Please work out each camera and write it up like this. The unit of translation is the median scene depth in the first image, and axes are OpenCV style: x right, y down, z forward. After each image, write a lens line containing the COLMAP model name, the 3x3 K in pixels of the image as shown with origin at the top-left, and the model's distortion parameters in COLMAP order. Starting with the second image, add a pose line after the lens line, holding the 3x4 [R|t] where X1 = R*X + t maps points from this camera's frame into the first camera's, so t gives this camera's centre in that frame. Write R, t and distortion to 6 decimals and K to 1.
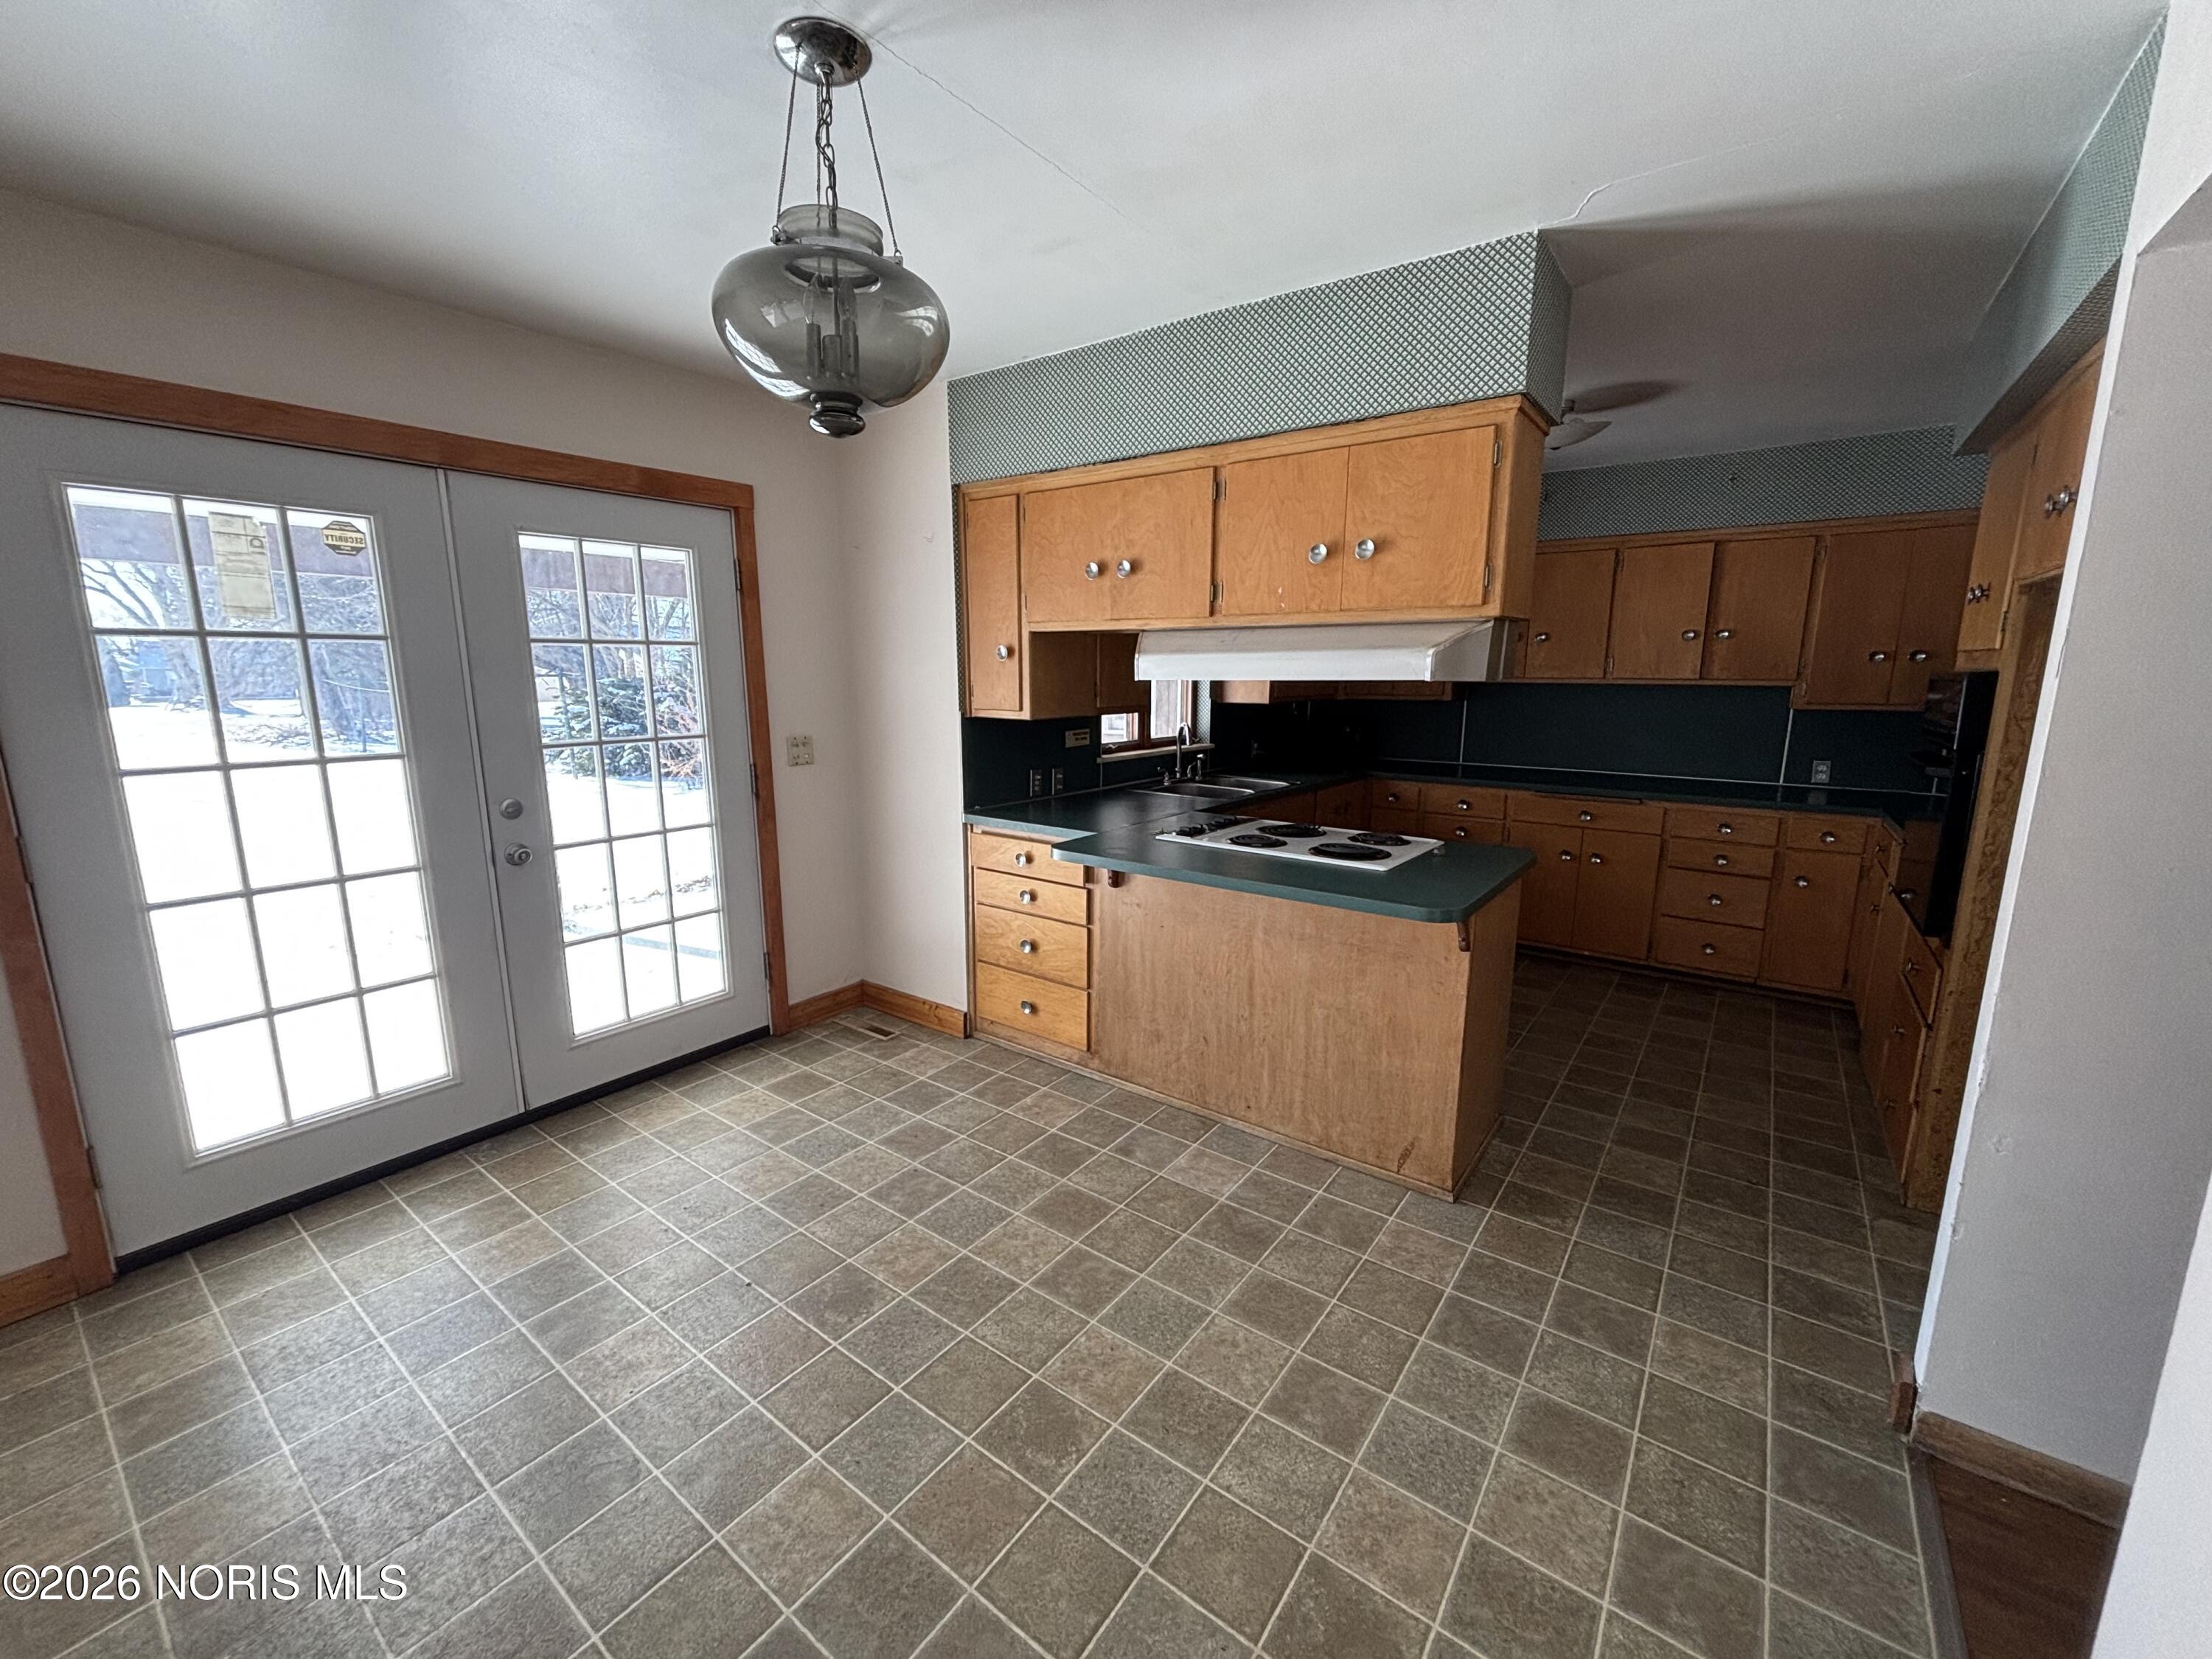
lens RADIAL K [[888.4, 0, 1113.3], [0, 888.4, 837.3], [0, 0, 1]] dist [0.004227, -0.001186]
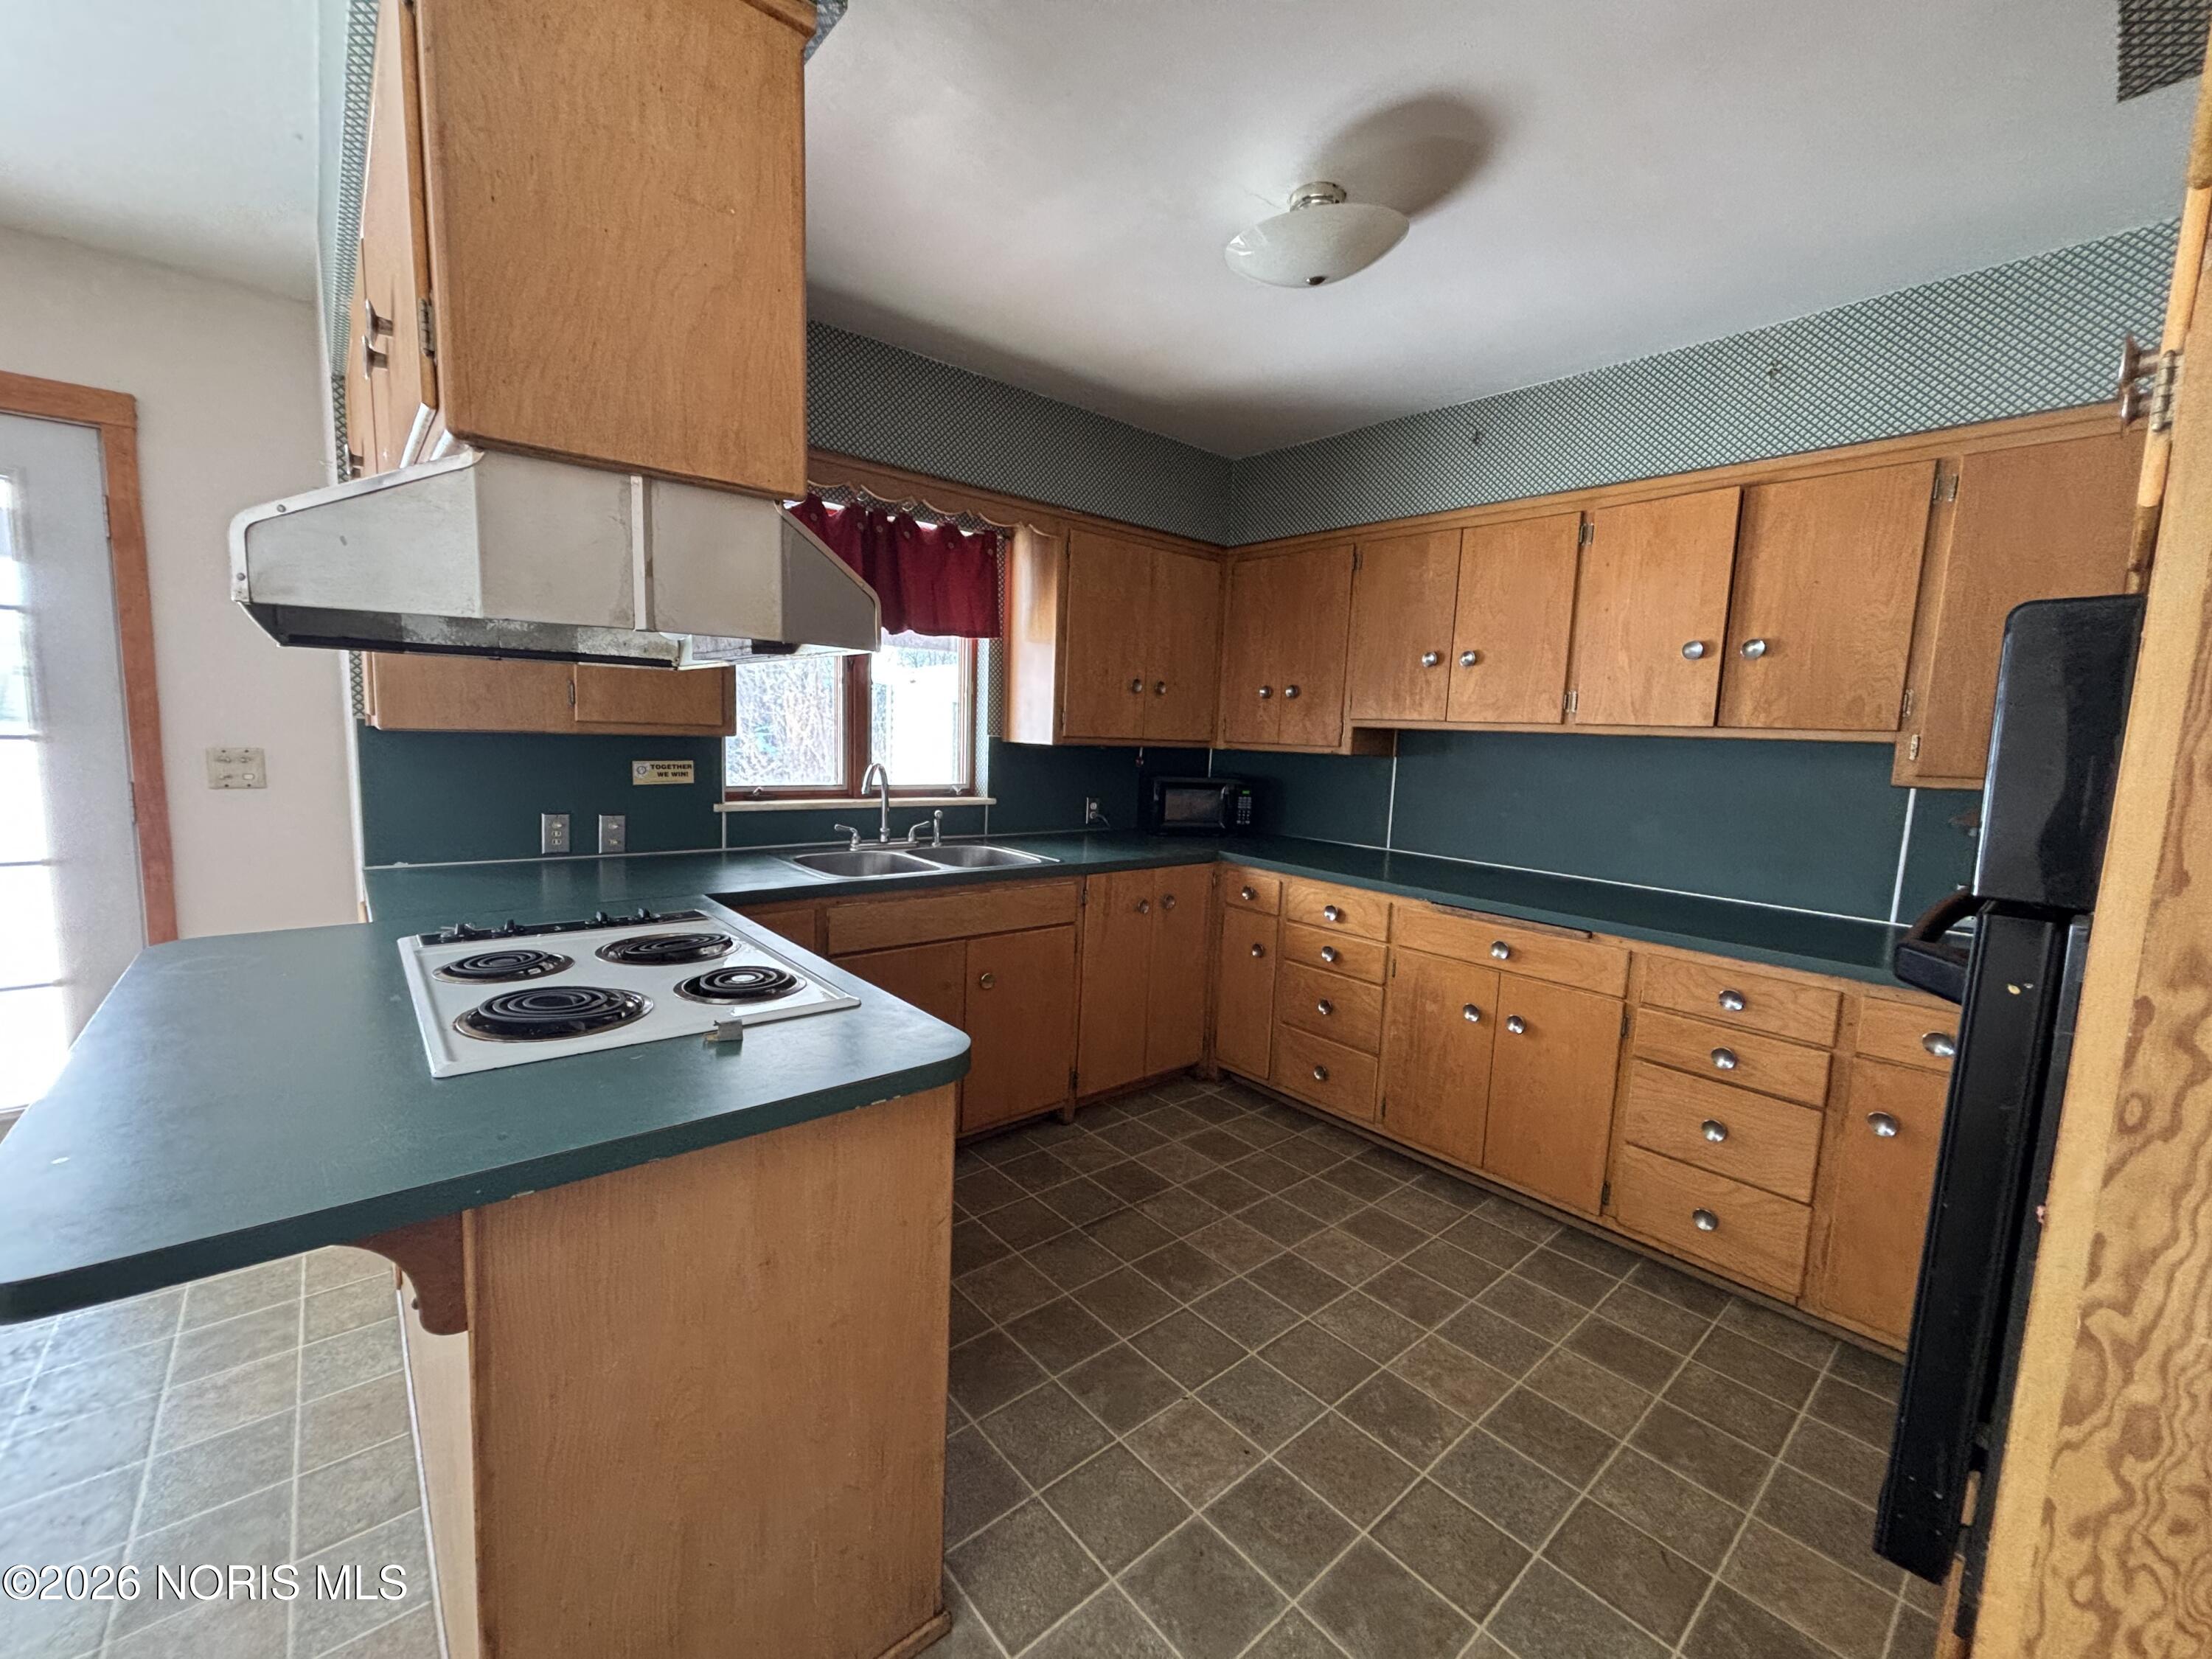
lens RADIAL K [[888.4, 0, 1103.4], [0, 888.4, 833.8], [0, 0, 1]] dist [0.004227, -0.001186]
pose [[0.974695, 0.061554, -0.214895, 0.415909], [-0.077255, 0.994862, -0.065438, -0.043934], [0.209763, 0.080384, 0.974442, 0.381699]]
